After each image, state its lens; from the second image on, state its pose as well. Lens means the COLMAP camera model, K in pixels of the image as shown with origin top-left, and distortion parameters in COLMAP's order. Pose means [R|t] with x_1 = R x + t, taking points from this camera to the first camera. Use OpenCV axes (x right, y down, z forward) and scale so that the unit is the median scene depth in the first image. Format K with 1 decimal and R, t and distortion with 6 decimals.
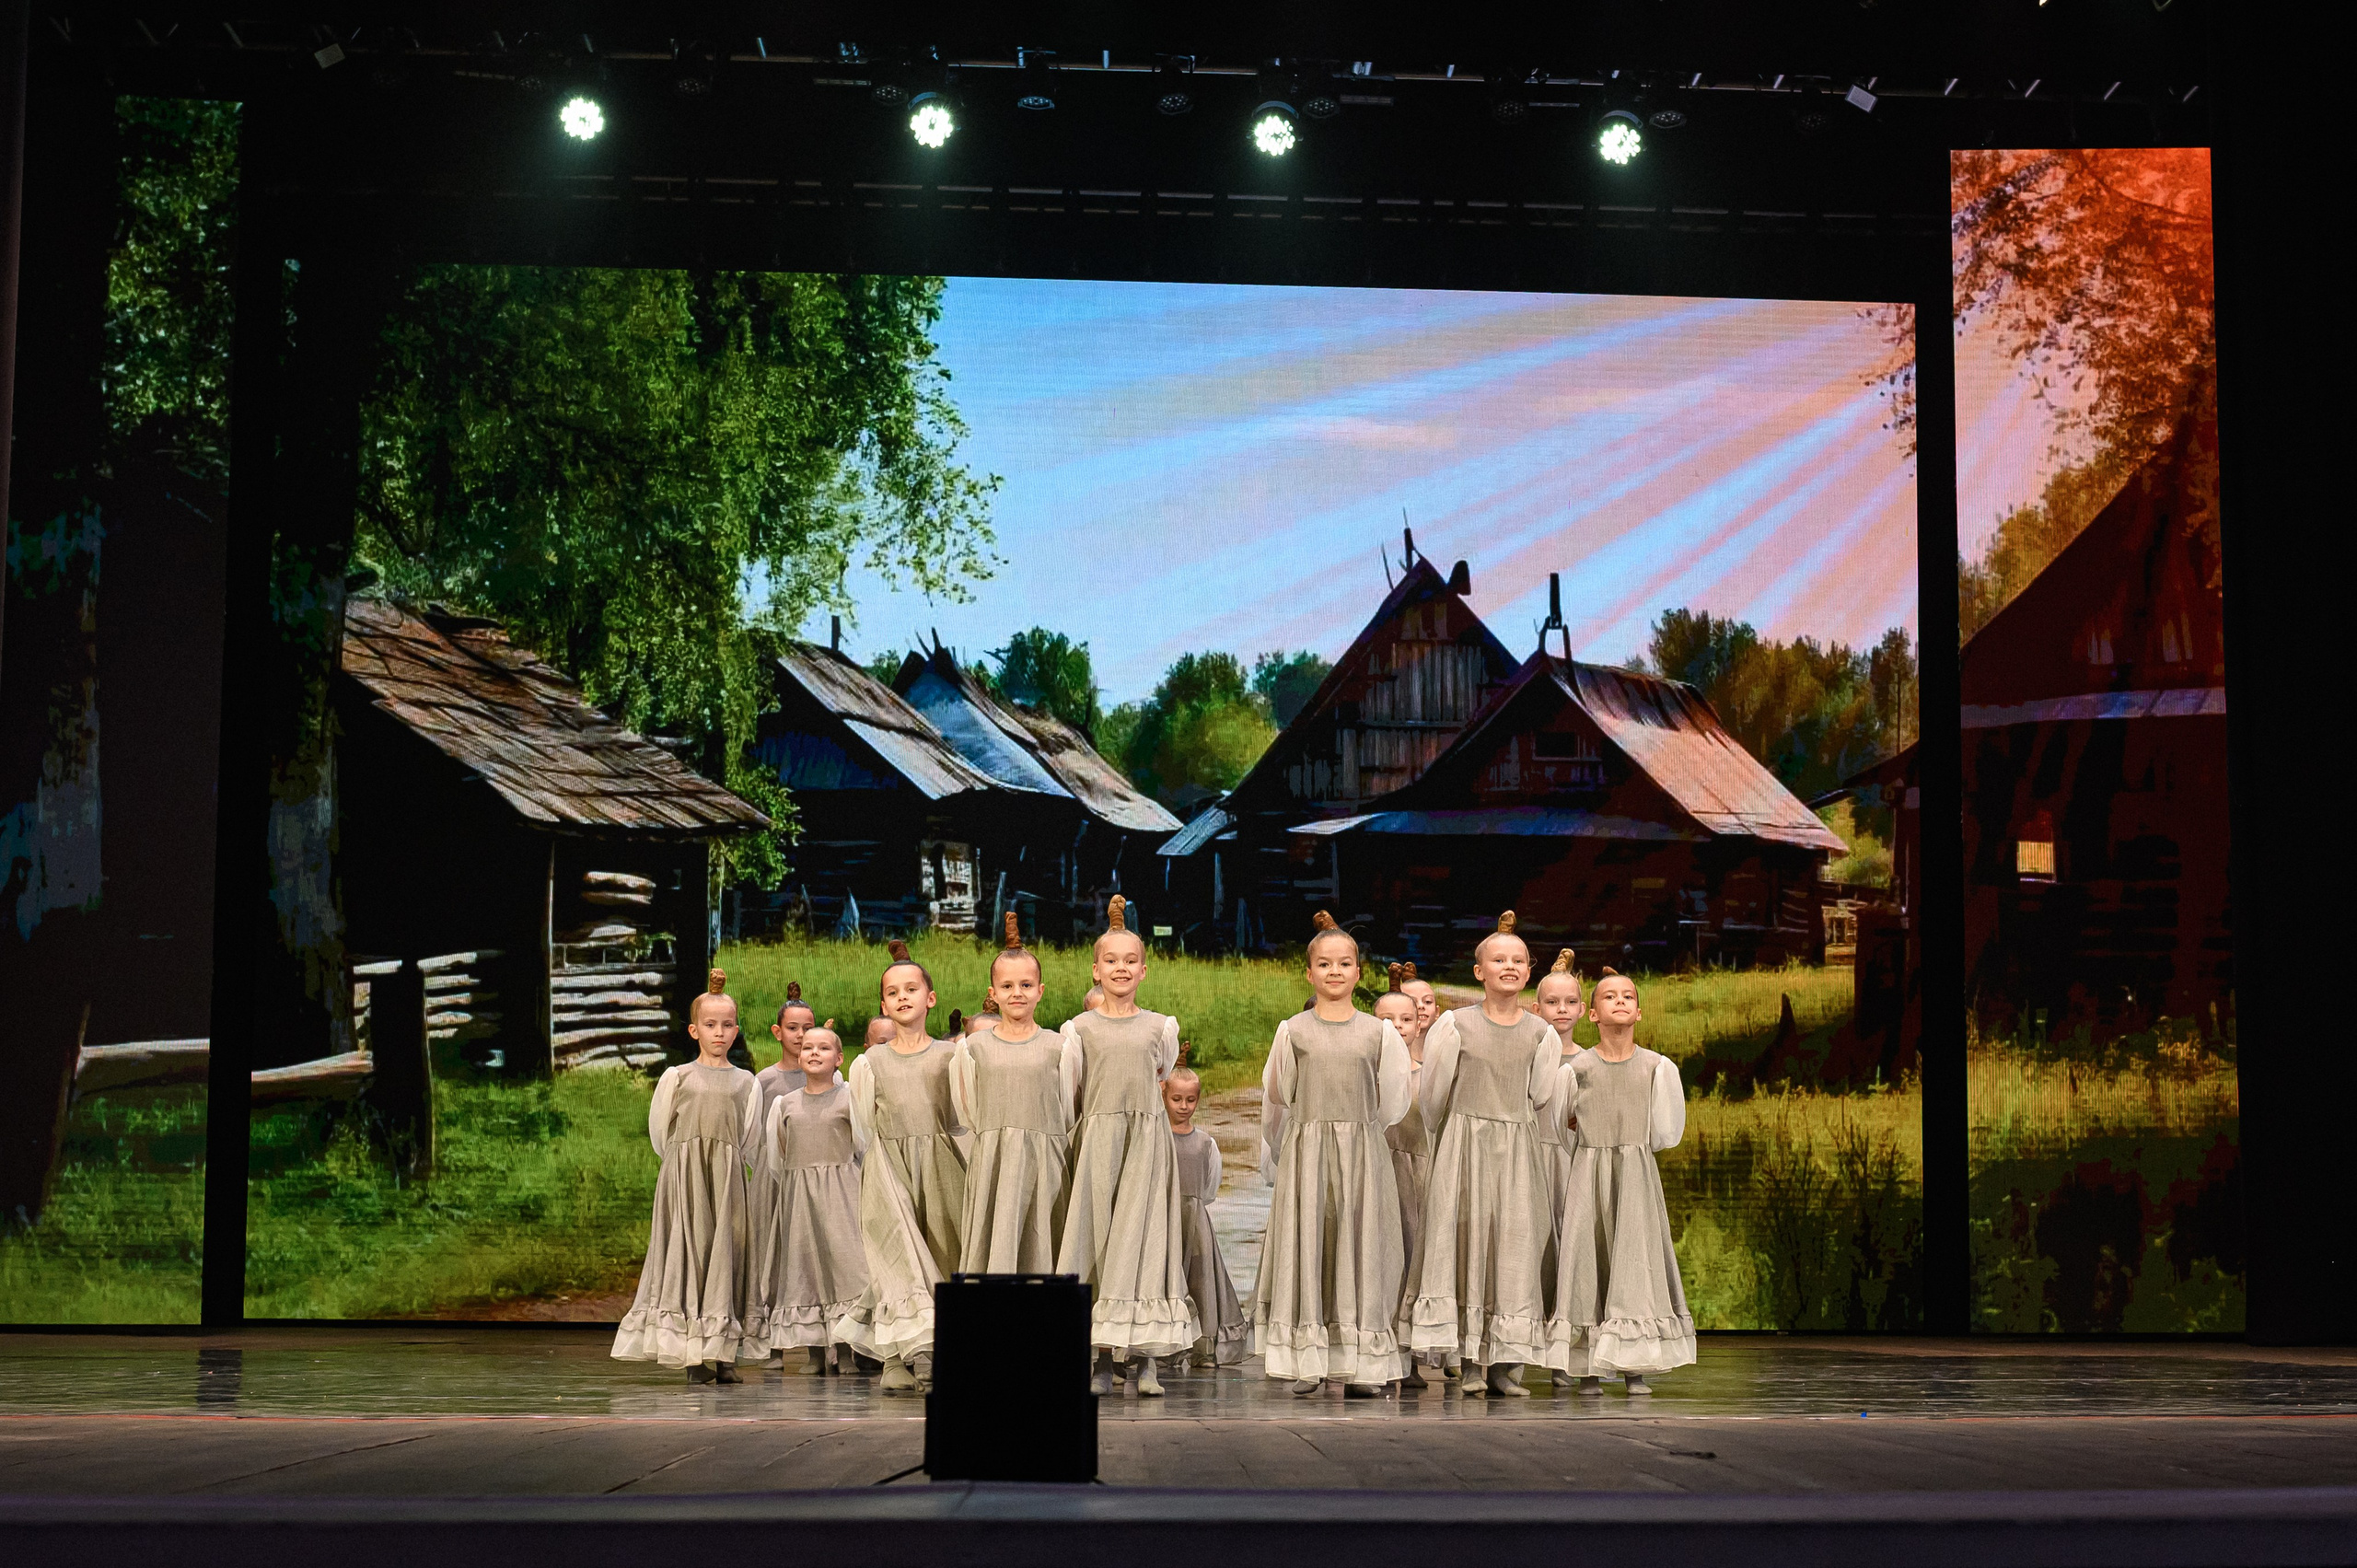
lens RADIAL K [[3245.7, 0, 1359.2], [0, 3245.7, 1001.7], [0, 0, 1]] dist [-0.068880, 0.127074]
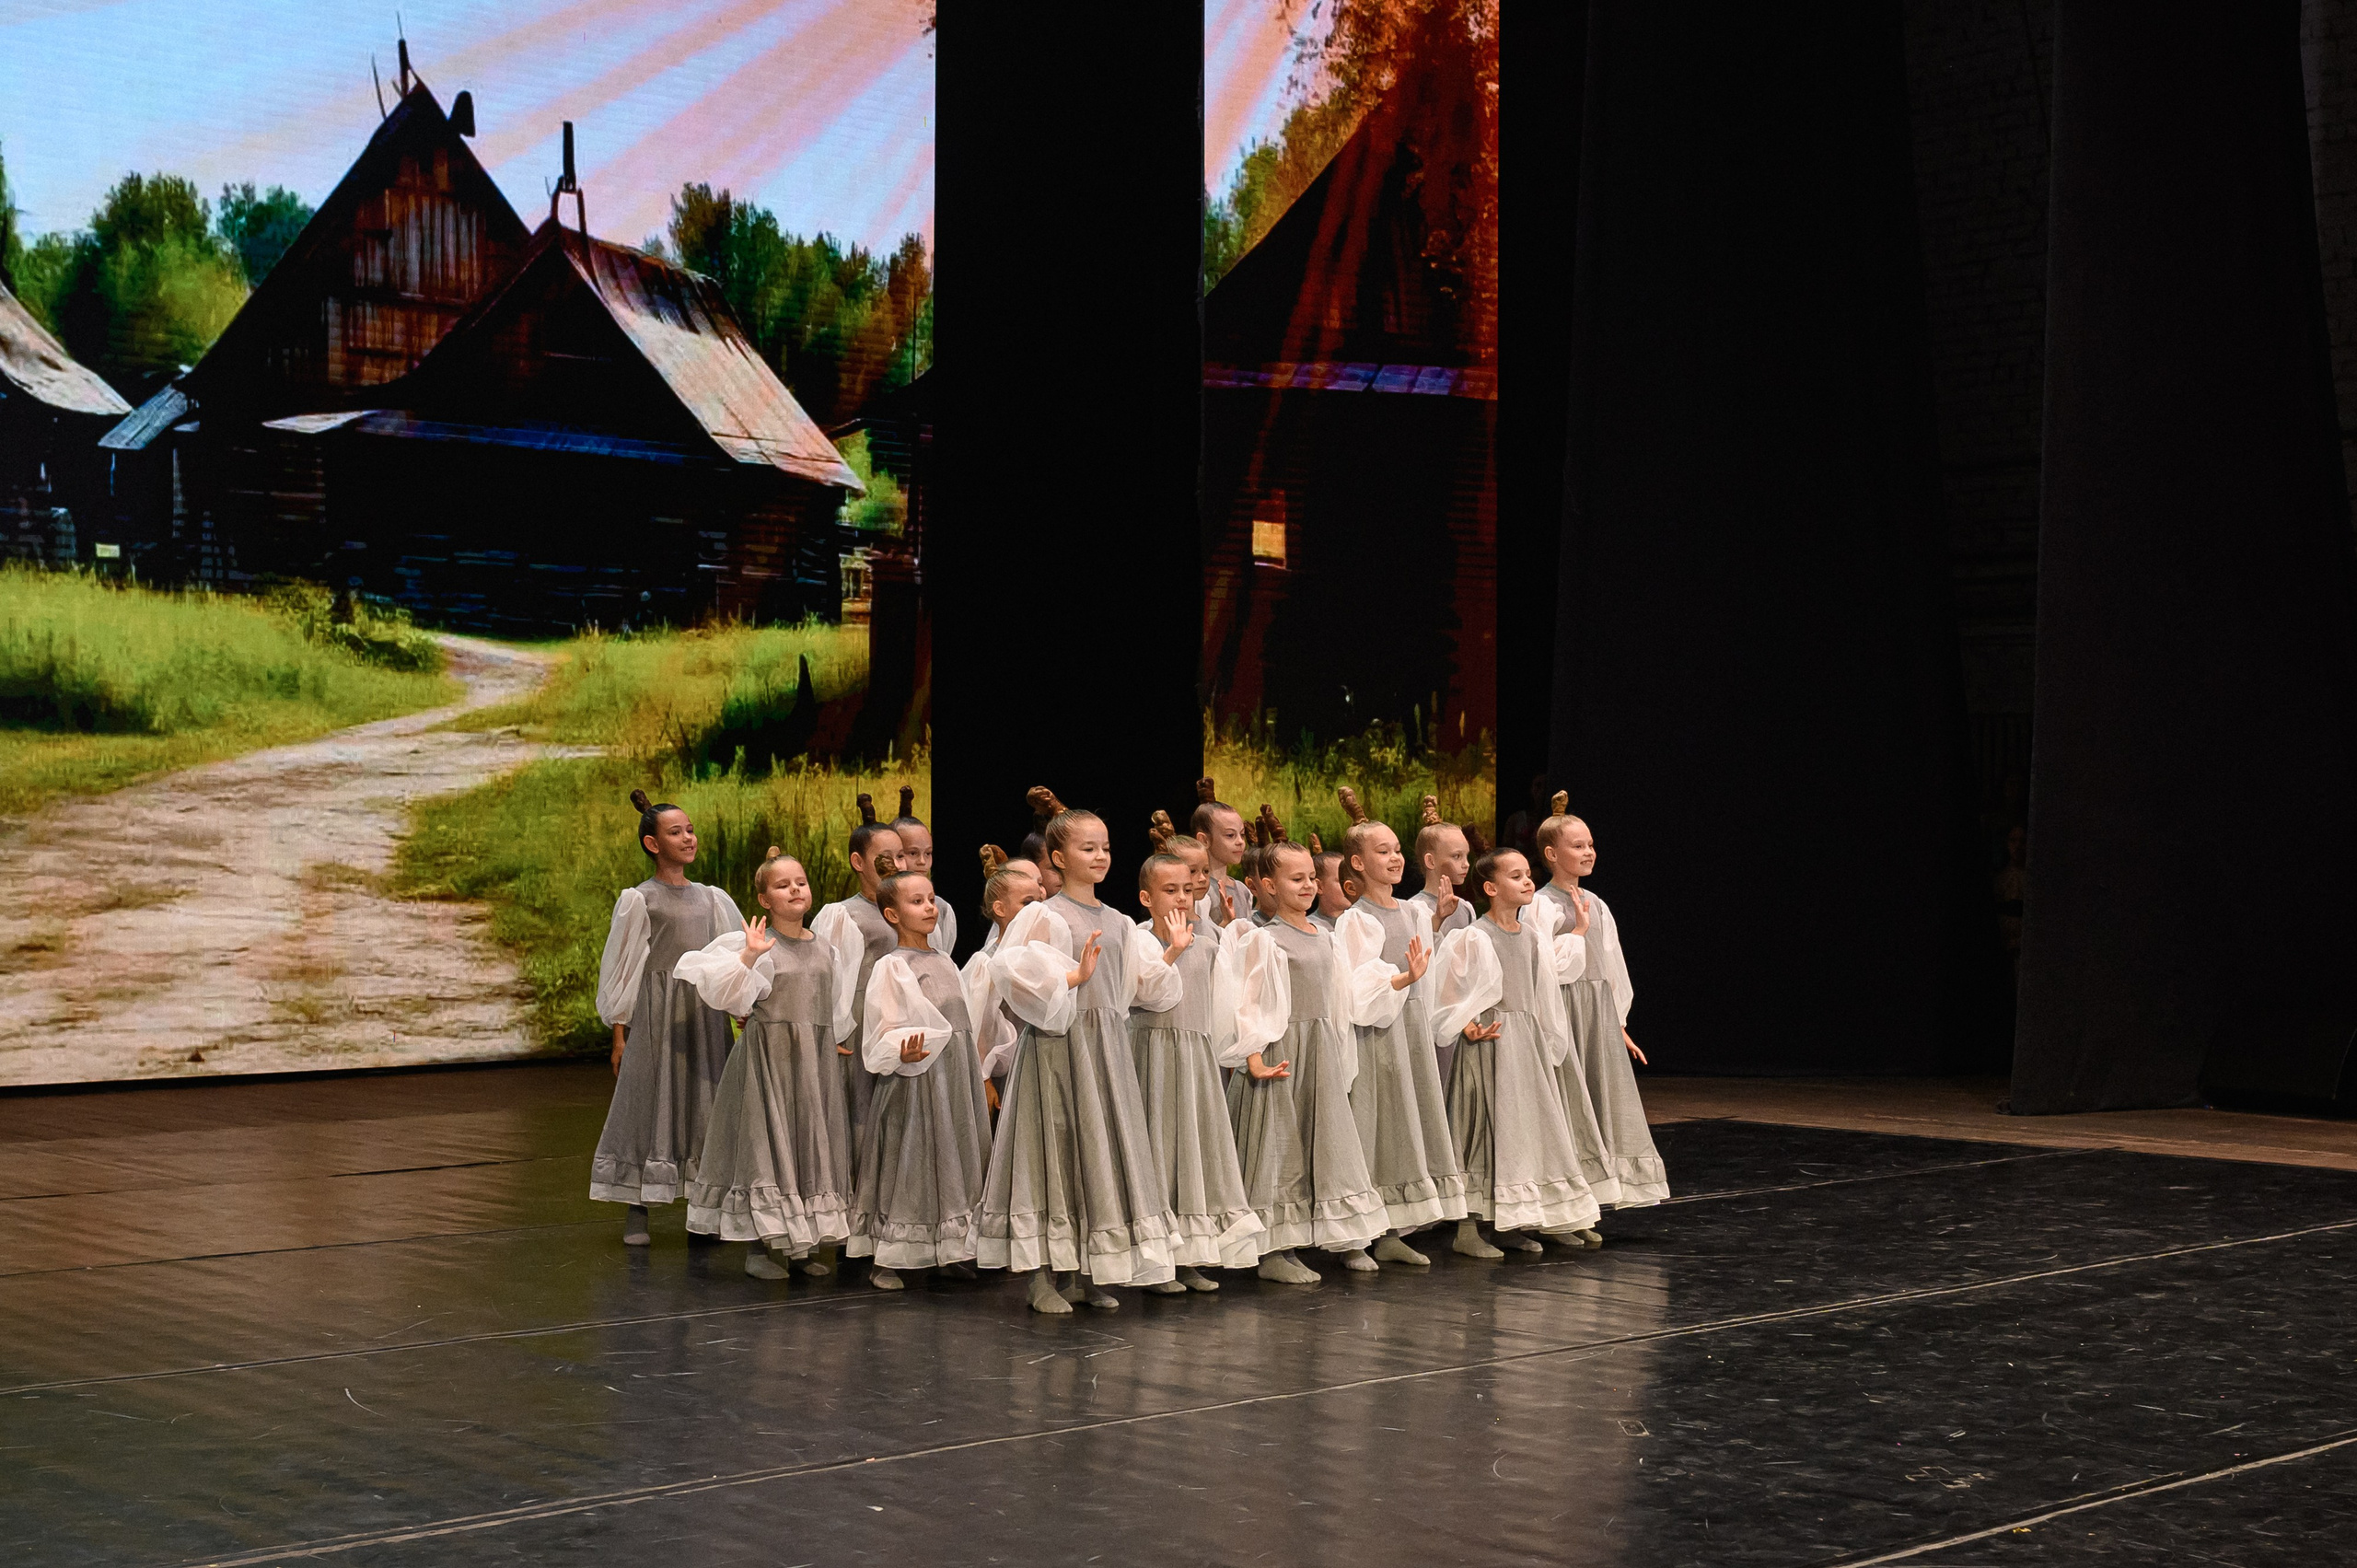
lens RADIAL K [[3389.0, 0, 1289.6], [0, 3389.0, 951.4], [0, 0, 1]] dist [-0.052661, 0.066236]
pose [[0.771903, -0.027044, 0.635164, -0.340814], [-0.055570, 0.992400, 0.109788, -0.030218], [-0.633307, -0.120042, 0.764534, 0.225801]]
